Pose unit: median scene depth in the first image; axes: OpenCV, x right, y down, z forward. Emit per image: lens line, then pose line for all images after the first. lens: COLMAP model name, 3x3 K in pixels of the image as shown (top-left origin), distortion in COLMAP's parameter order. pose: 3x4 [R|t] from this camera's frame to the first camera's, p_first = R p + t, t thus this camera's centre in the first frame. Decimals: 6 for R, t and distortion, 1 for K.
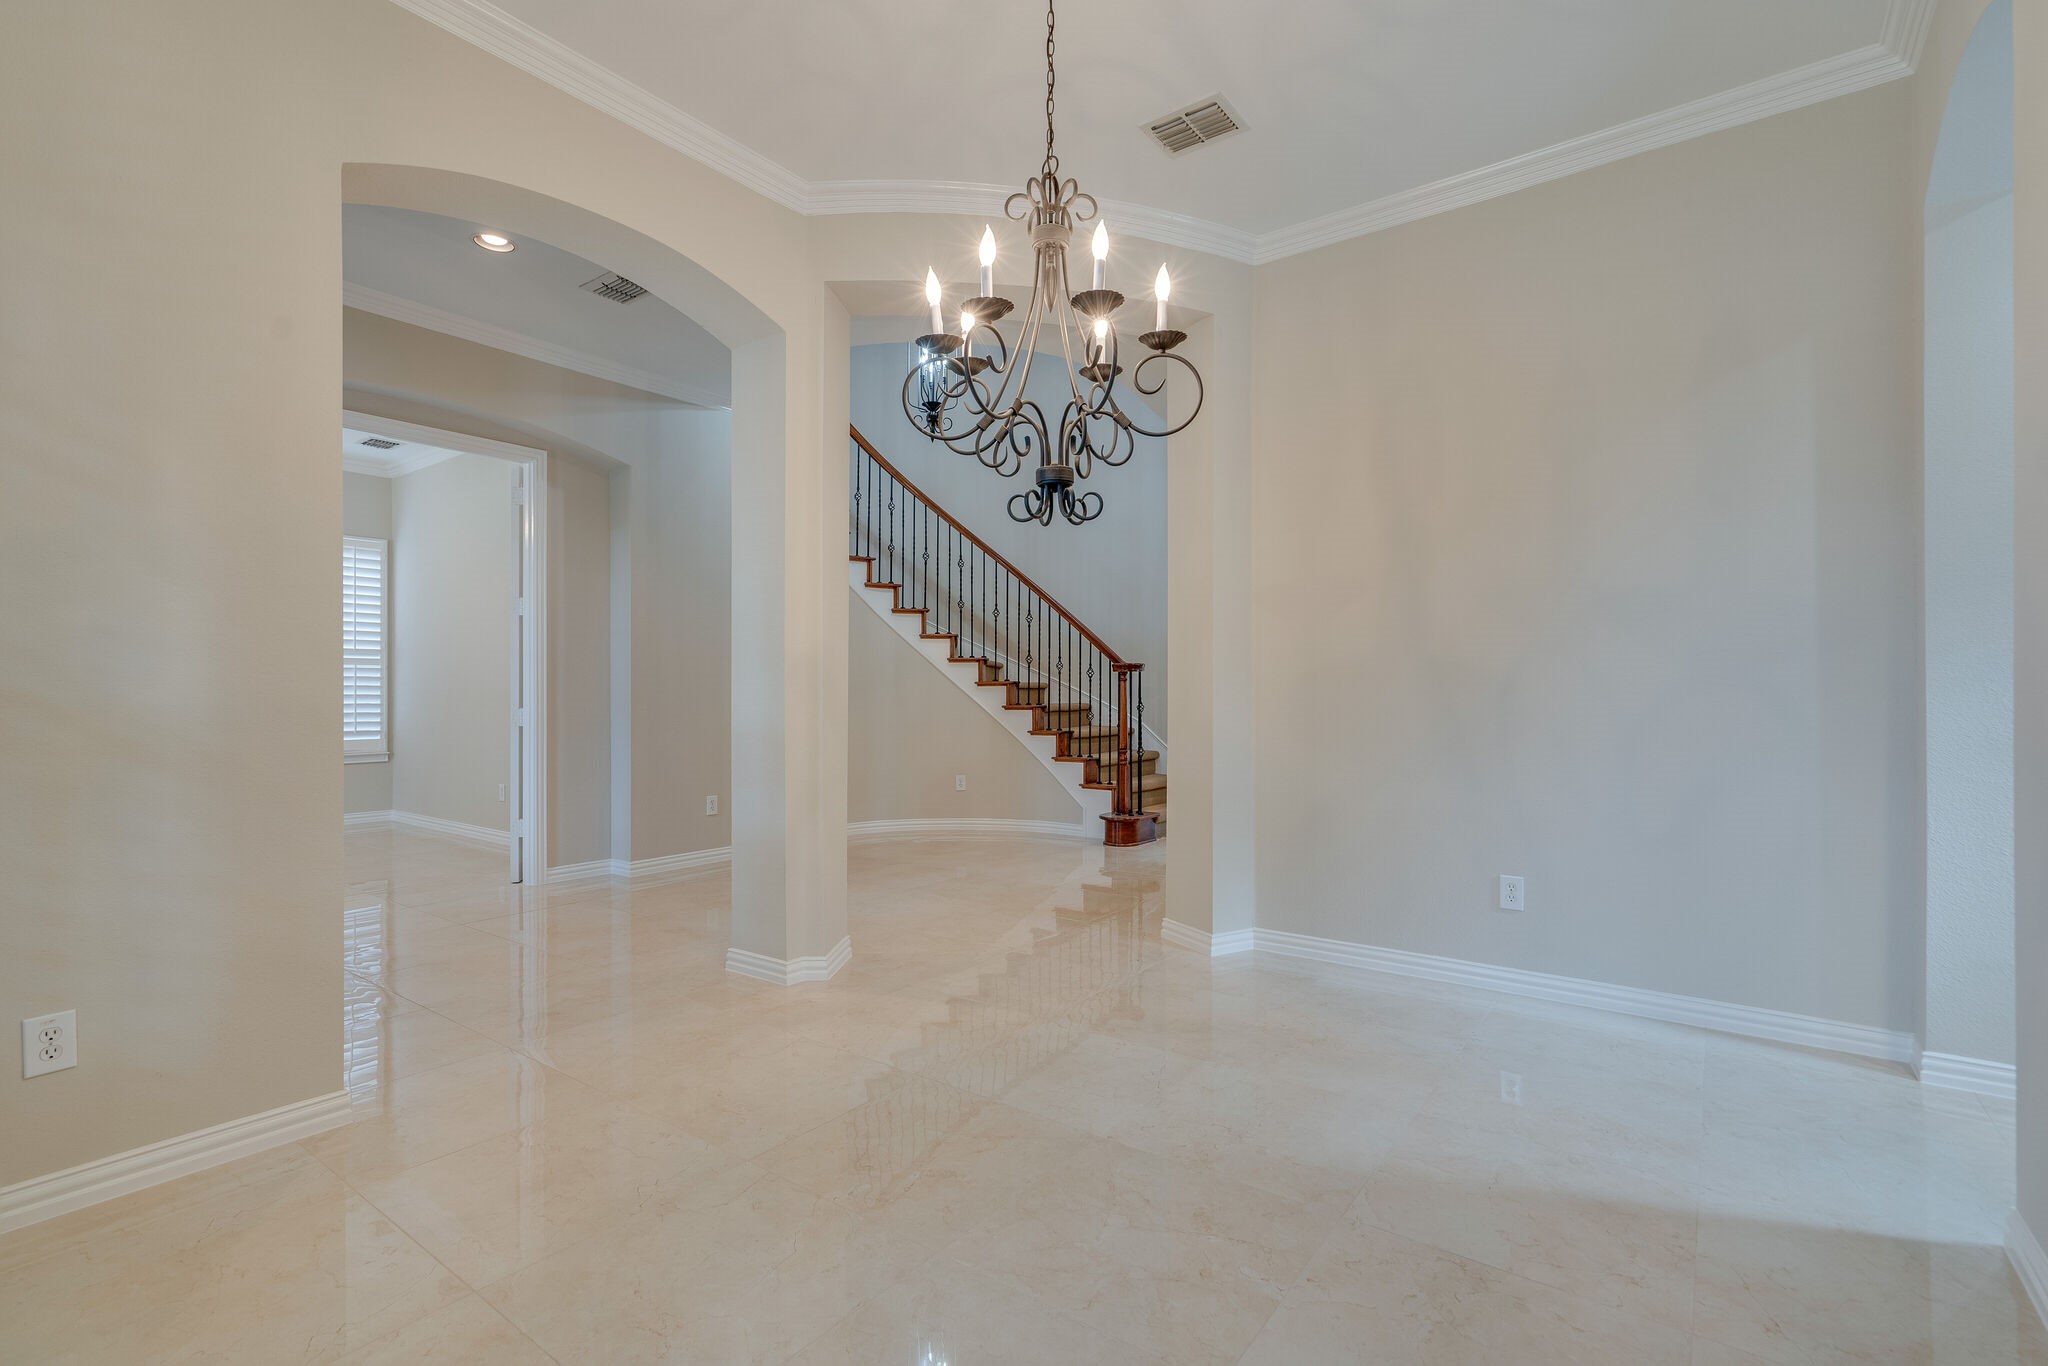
lens RADIAL K [[933.5, 0, 1026.0], [0, 933.5, 690.3], [0, 0, 1]] dist [0.011896, 0.000409]
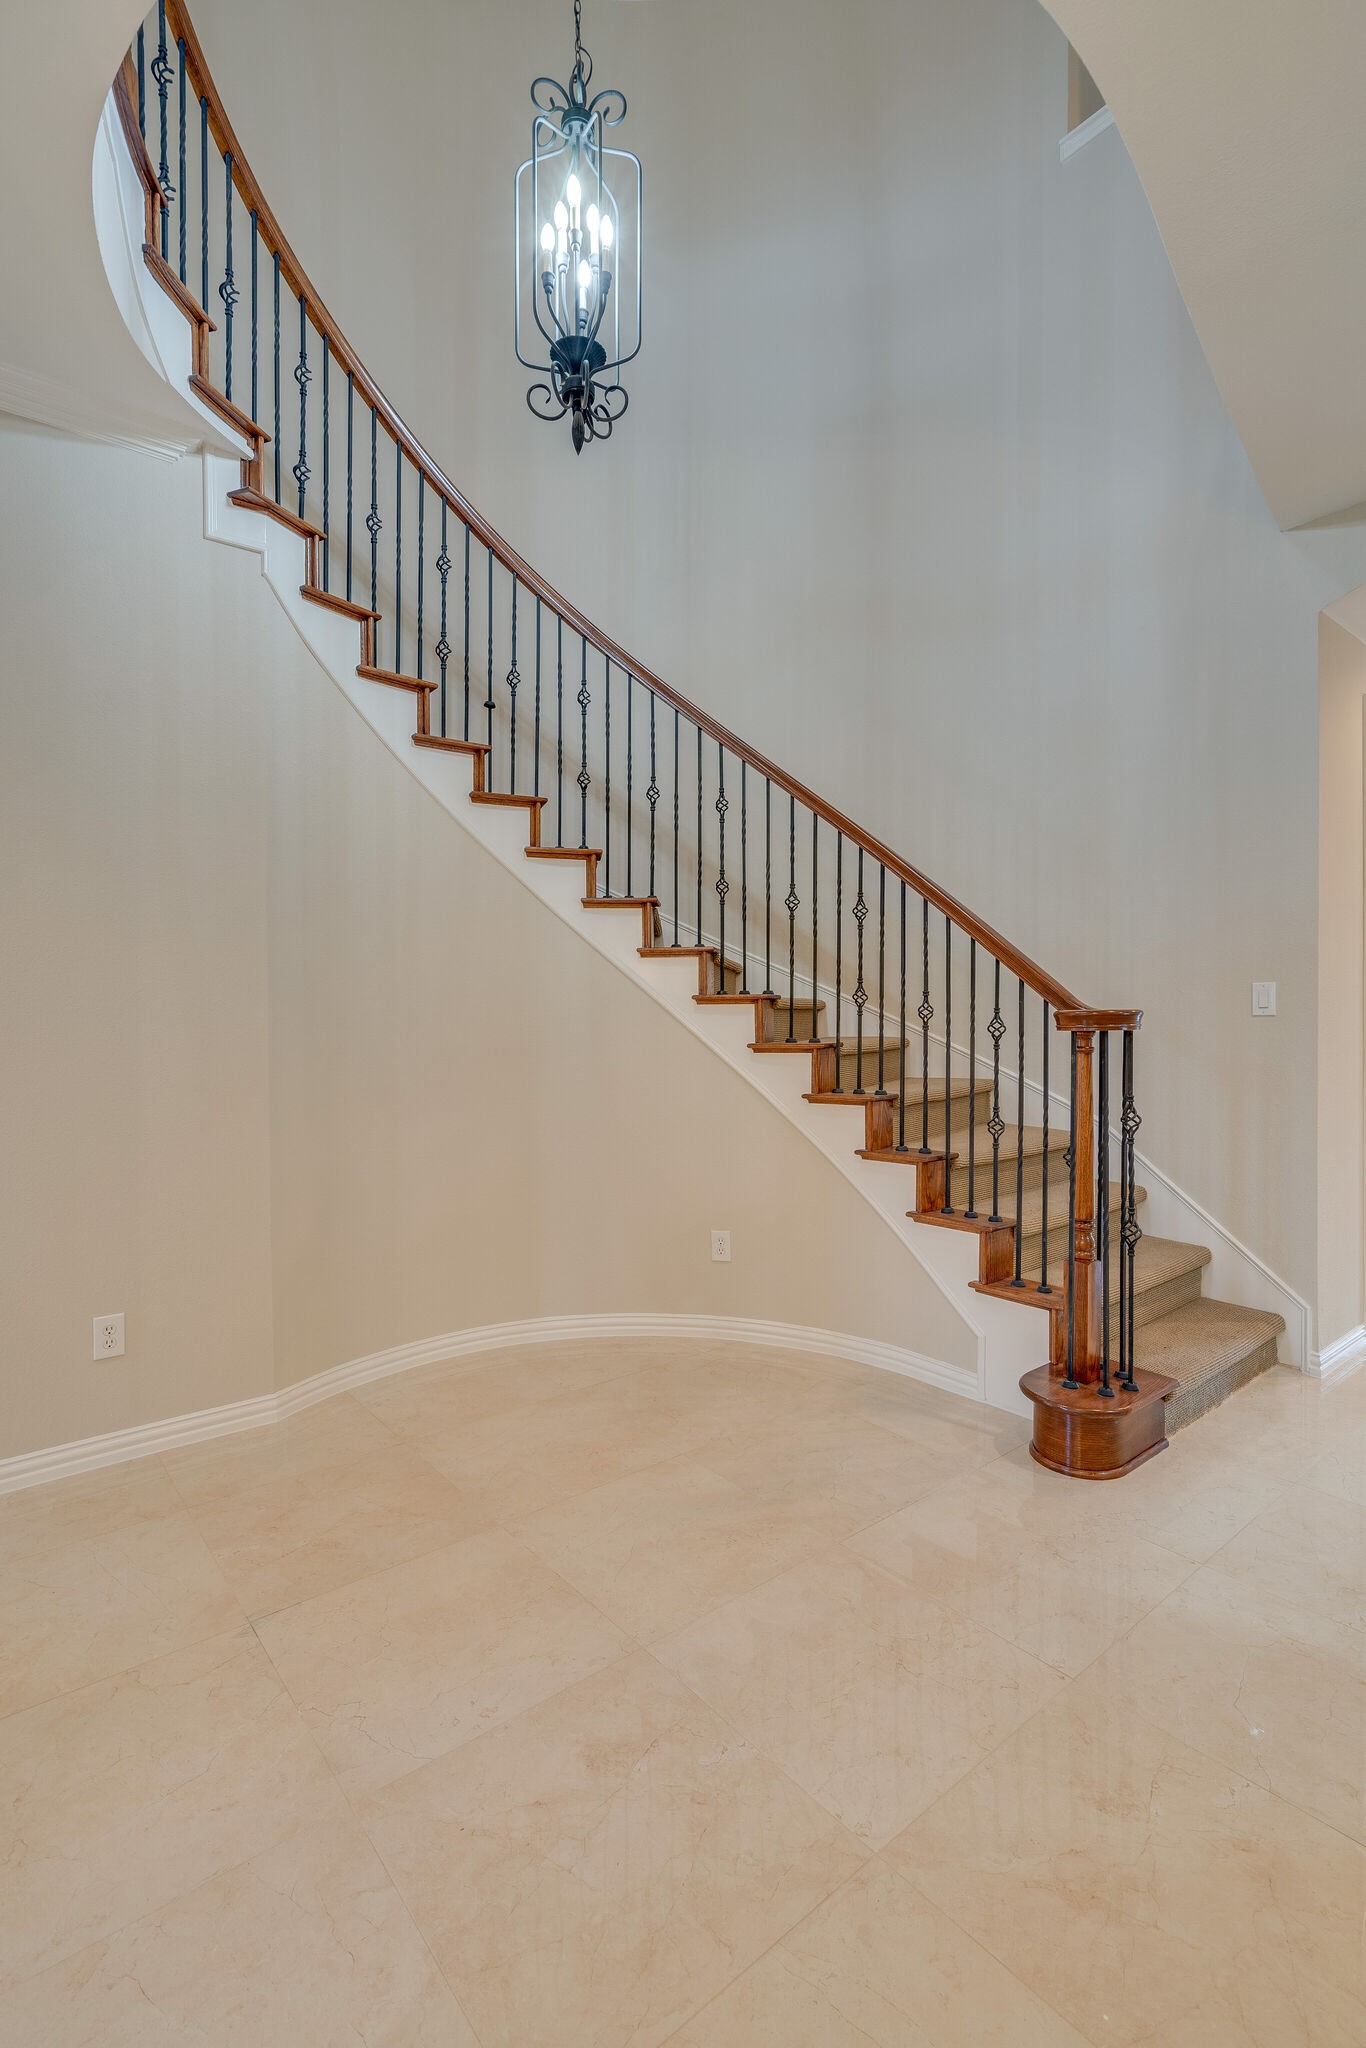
lens RADIAL K [[933.5, 0, 693.9], [0, 933.5, 1024.3], [0, 0, 1]] dist [0.011896, 0.000409]
pose [[0.969816, -0.001760, -0.243830, 0.037318], [0.003817, 0.999961, 0.007965, -0.023460], [0.243806, -0.008656, 0.969785, 0.523868]]
